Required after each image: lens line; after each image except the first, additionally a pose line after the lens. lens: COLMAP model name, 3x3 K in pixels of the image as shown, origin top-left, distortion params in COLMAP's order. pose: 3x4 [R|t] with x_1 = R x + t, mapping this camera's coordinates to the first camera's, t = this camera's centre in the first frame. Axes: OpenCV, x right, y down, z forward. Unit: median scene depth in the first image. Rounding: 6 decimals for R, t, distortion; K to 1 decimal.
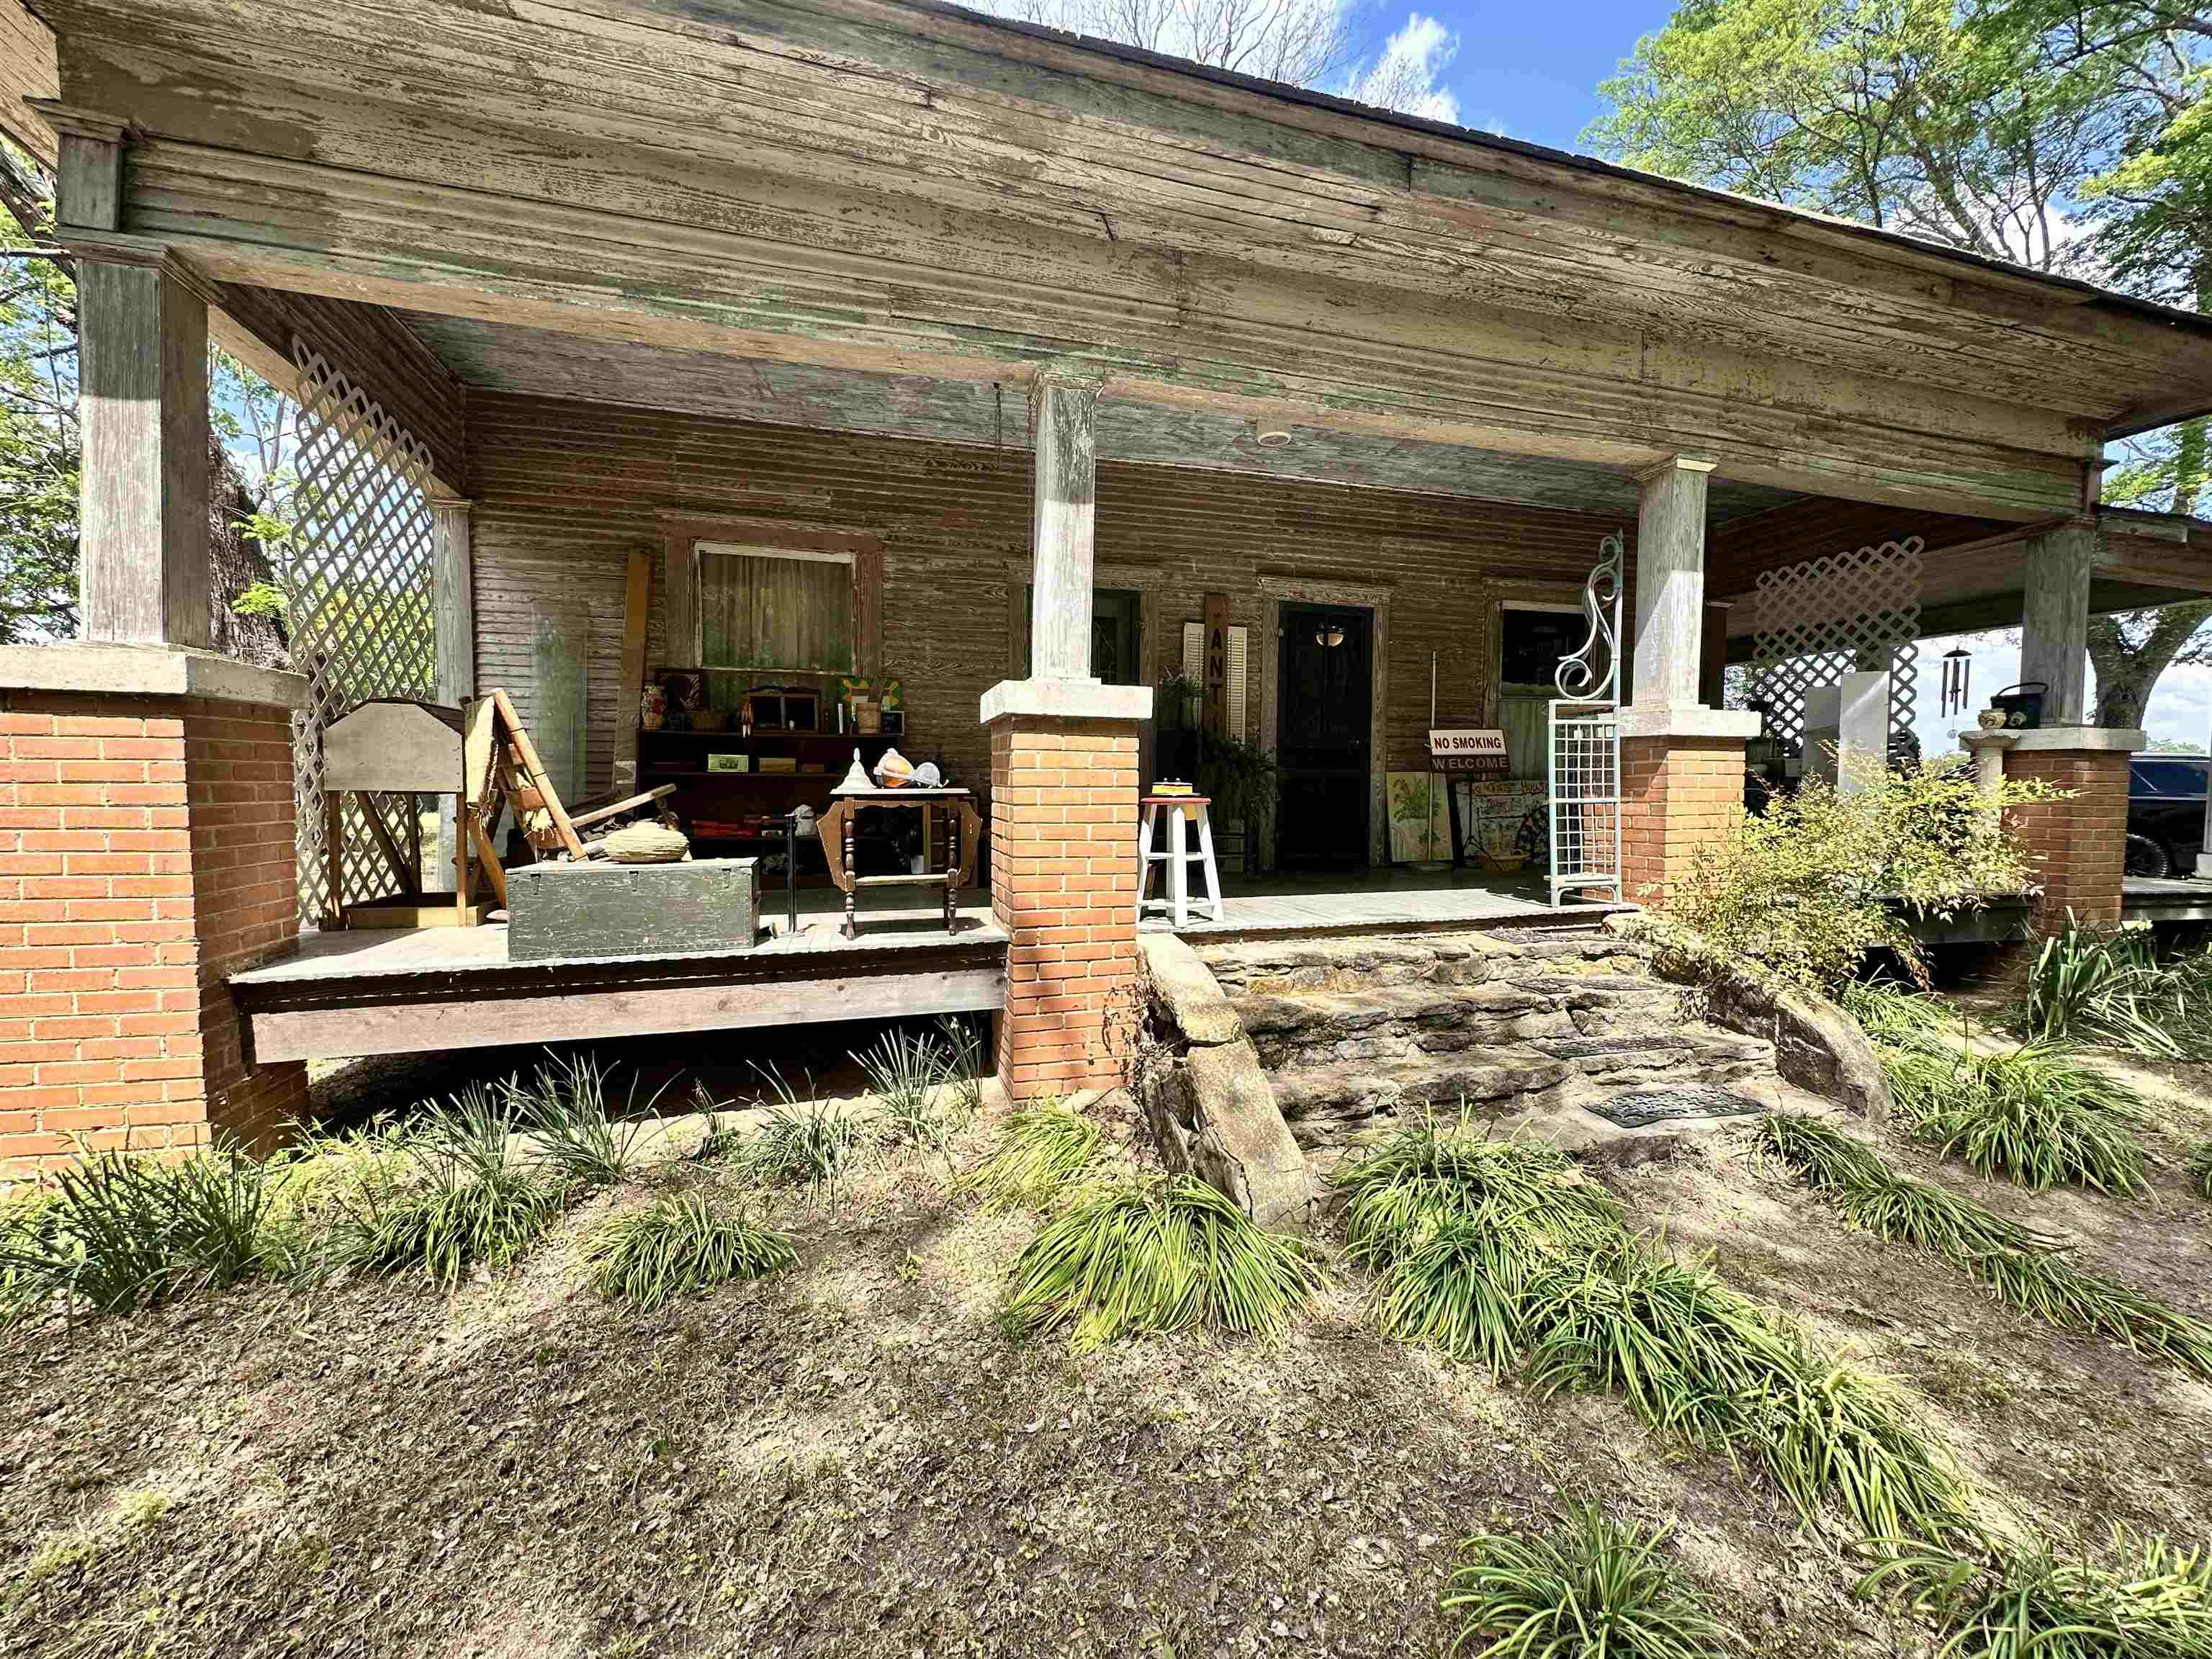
lens RADIAL K [[889.1, 0, 1093.0], [0, 889.1, 828.0], [0, 0, 1]] dist [-0.003830, 0.000900]
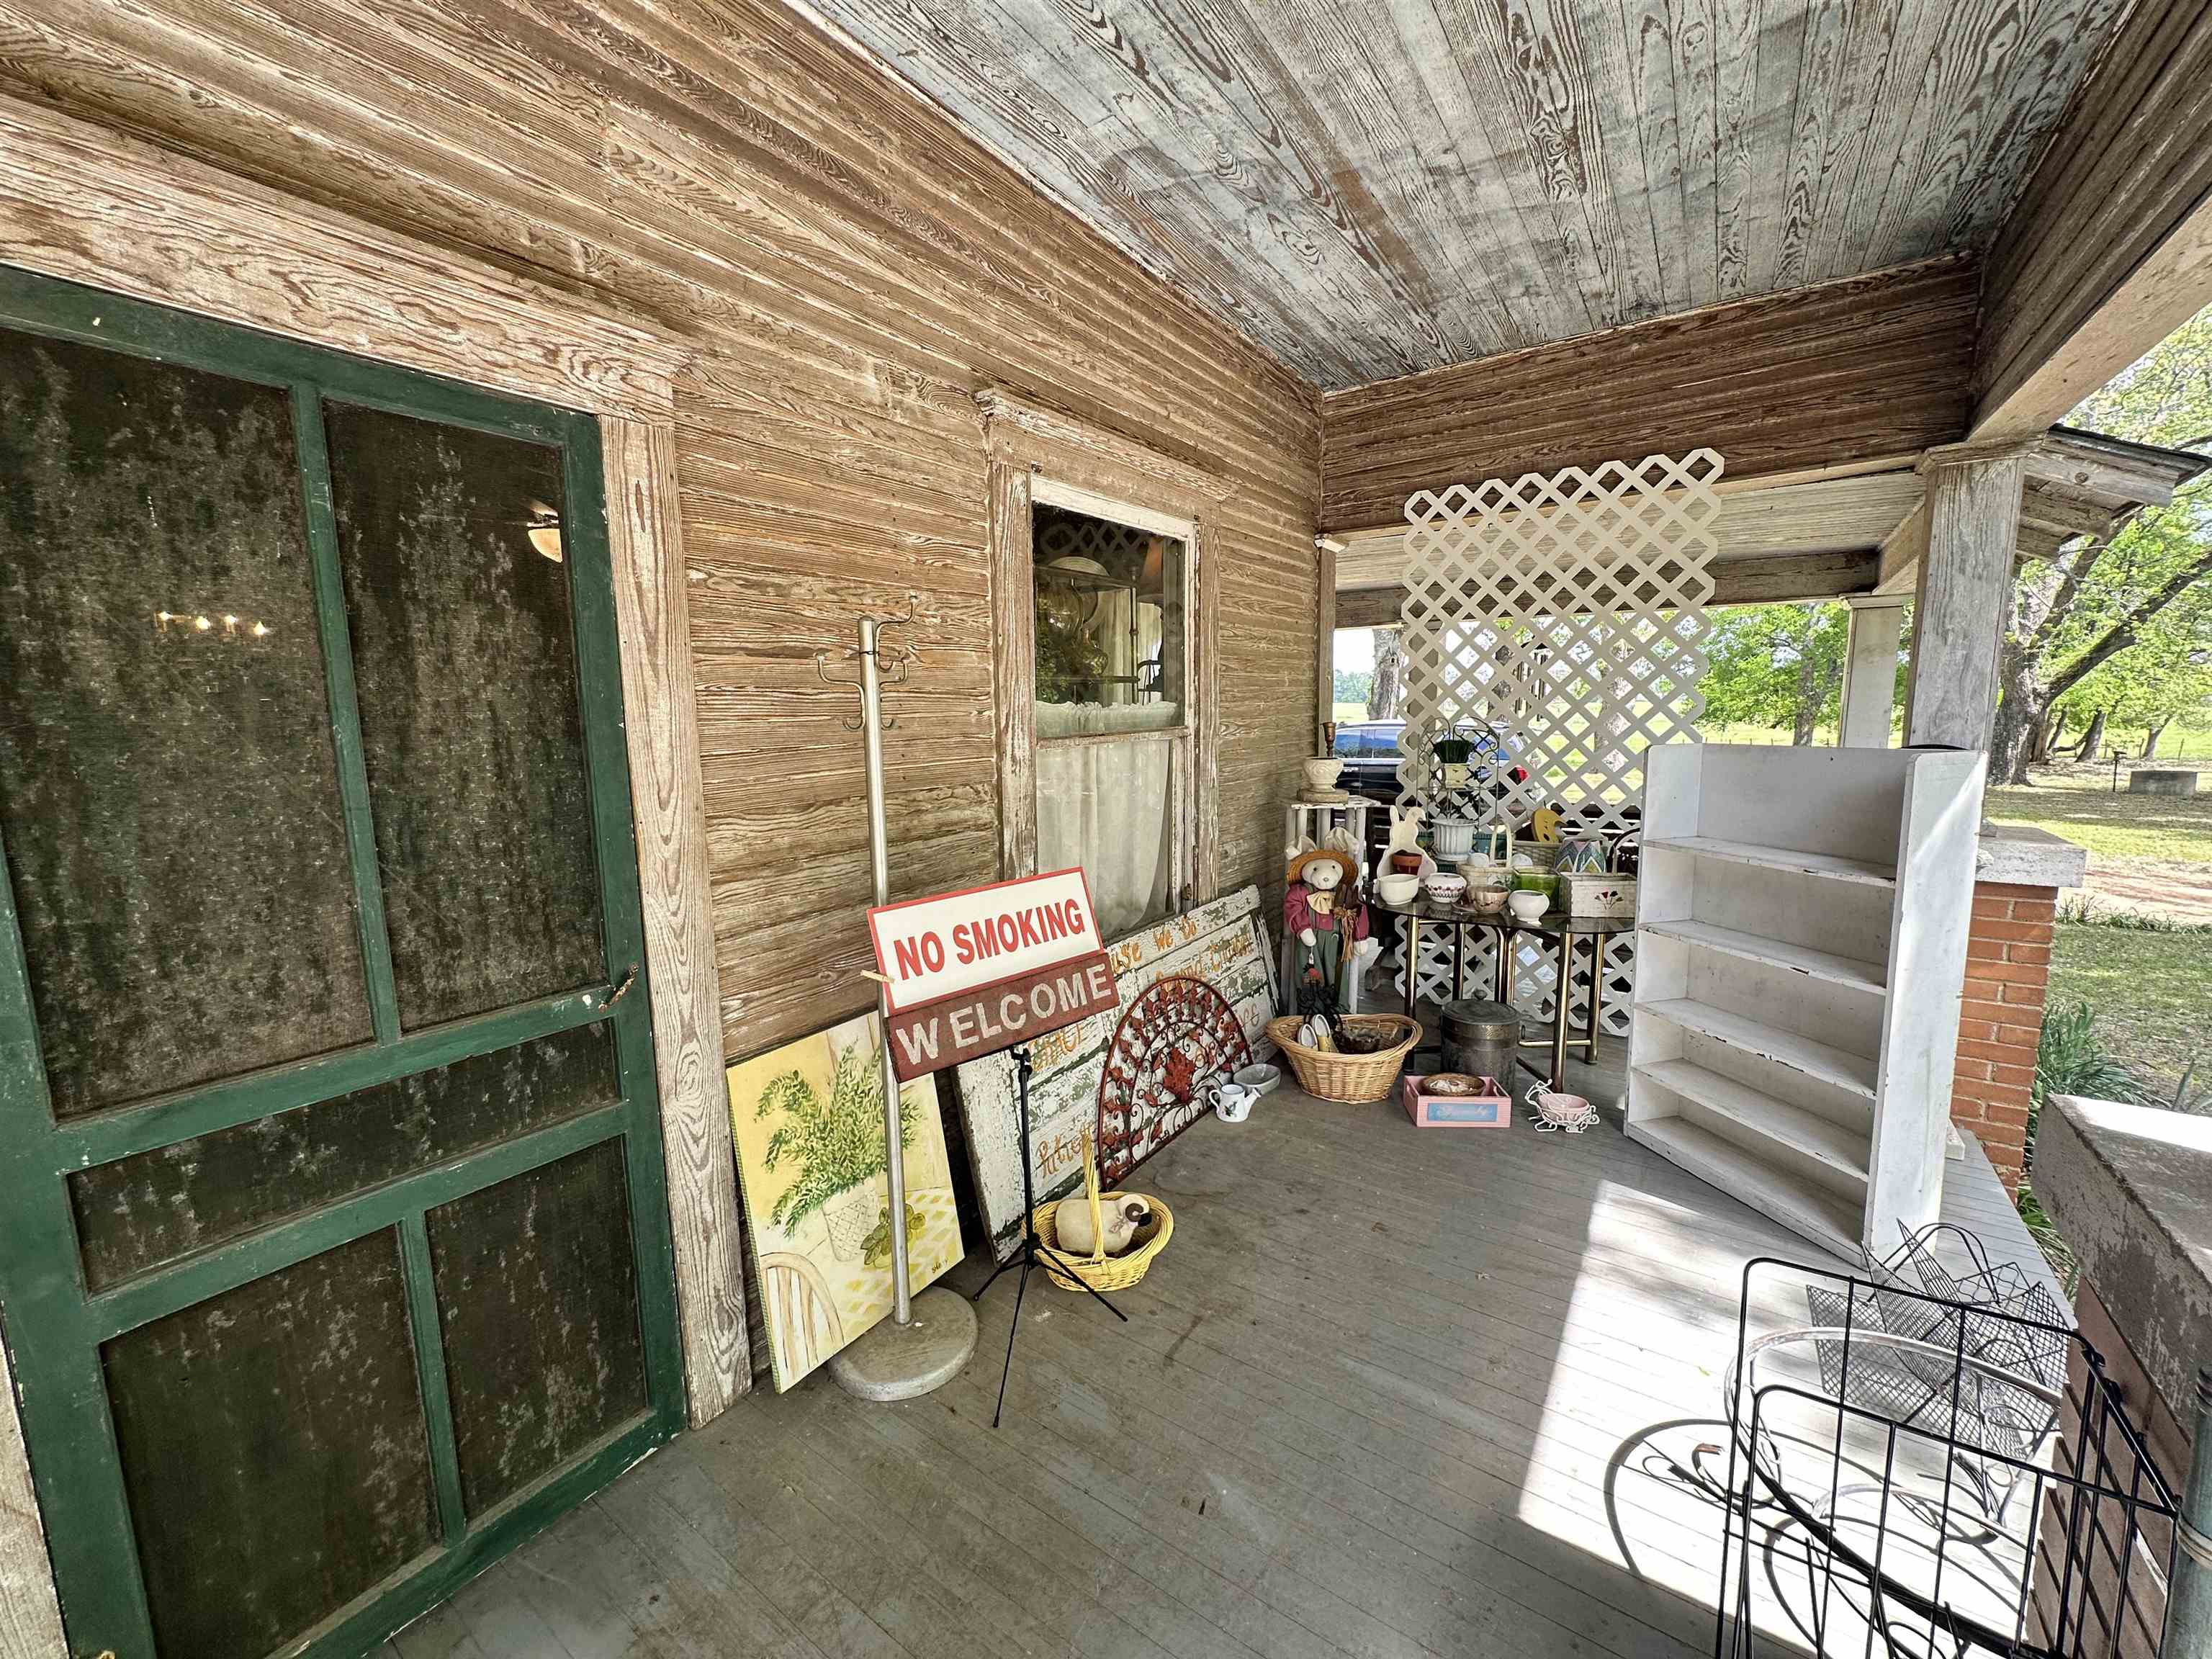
lens RADIAL K [[889.1, 0, 1105.0], [0, 889.1, 835.0], [0, 0, 1]] dist [-0.003830, 0.000900]
pose [[0.776221, -0.103287, 0.621943, 0.266440], [0.056385, 0.993909, 0.094688, -0.156064], [-0.627935, -0.038431, 0.777317, 0.744205]]
